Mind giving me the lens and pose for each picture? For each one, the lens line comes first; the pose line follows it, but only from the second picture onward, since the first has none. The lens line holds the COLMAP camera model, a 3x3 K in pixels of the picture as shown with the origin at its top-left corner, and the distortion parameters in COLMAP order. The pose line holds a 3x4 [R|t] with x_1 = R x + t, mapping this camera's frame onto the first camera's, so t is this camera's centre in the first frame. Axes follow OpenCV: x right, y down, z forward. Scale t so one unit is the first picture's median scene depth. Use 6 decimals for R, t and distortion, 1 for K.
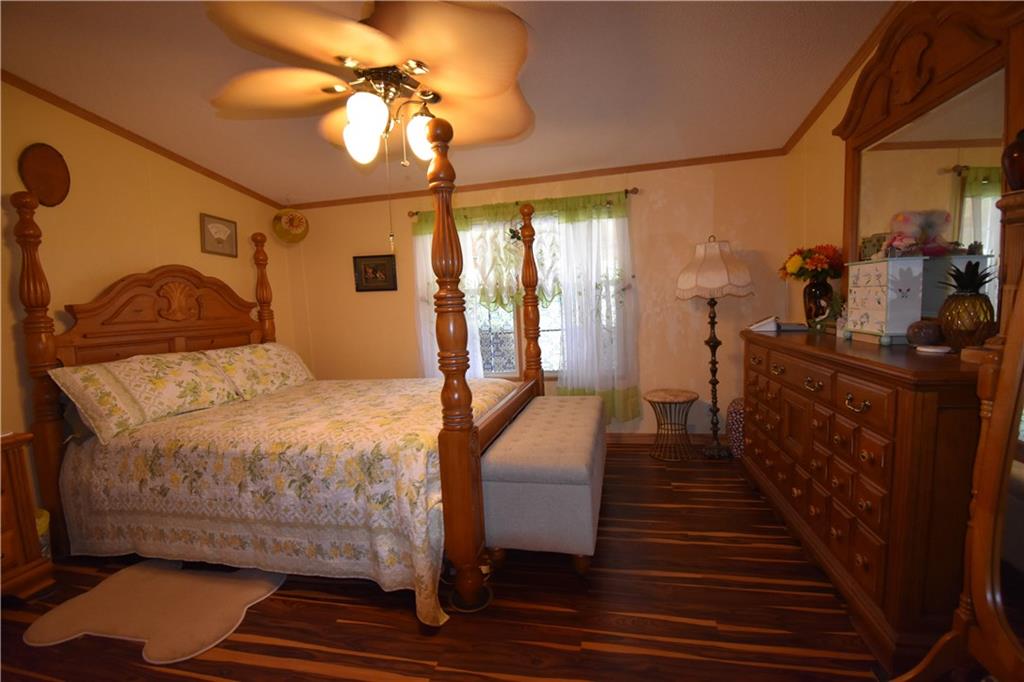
lens RADIAL K [[457.8, 0, 517.2], [0, 457.8, 341.3], [0, 0, 1]] dist [-0.001343, -0.001586]
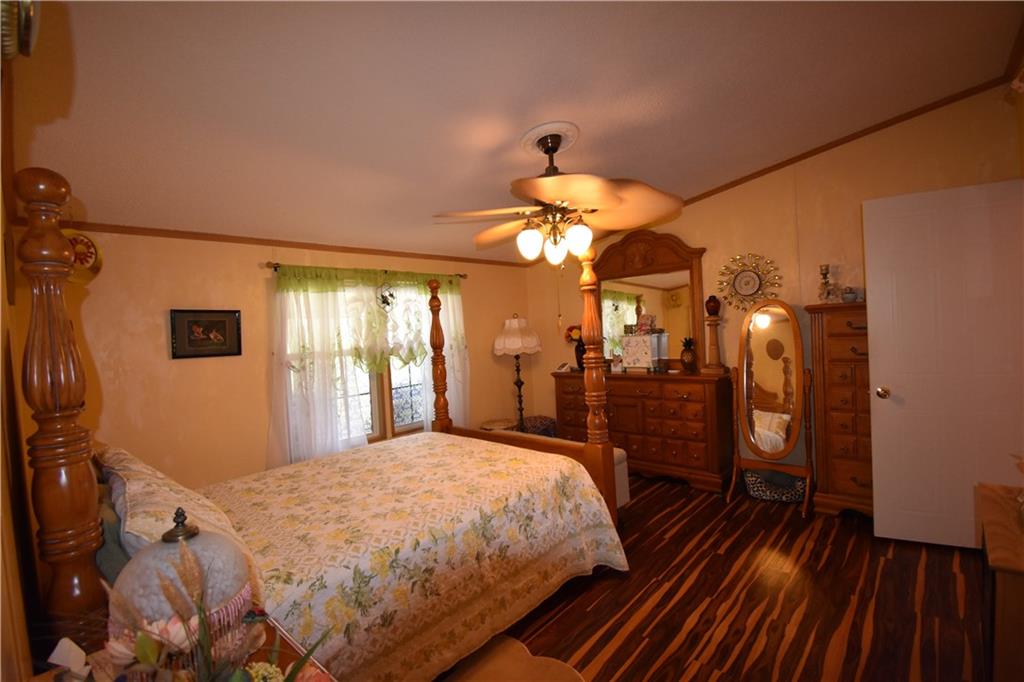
lens RADIAL K [[457.8, 0, 515.0], [0, 457.8, 344.0], [0, 0, 1]] dist [-0.001343, -0.001586]
pose [[0.498031, -0.006476, 0.867135, -1.307017], [0.108321, 0.992604, -0.054800, -0.065816], [-0.860367, 0.121221, 0.495049, 0.368959]]
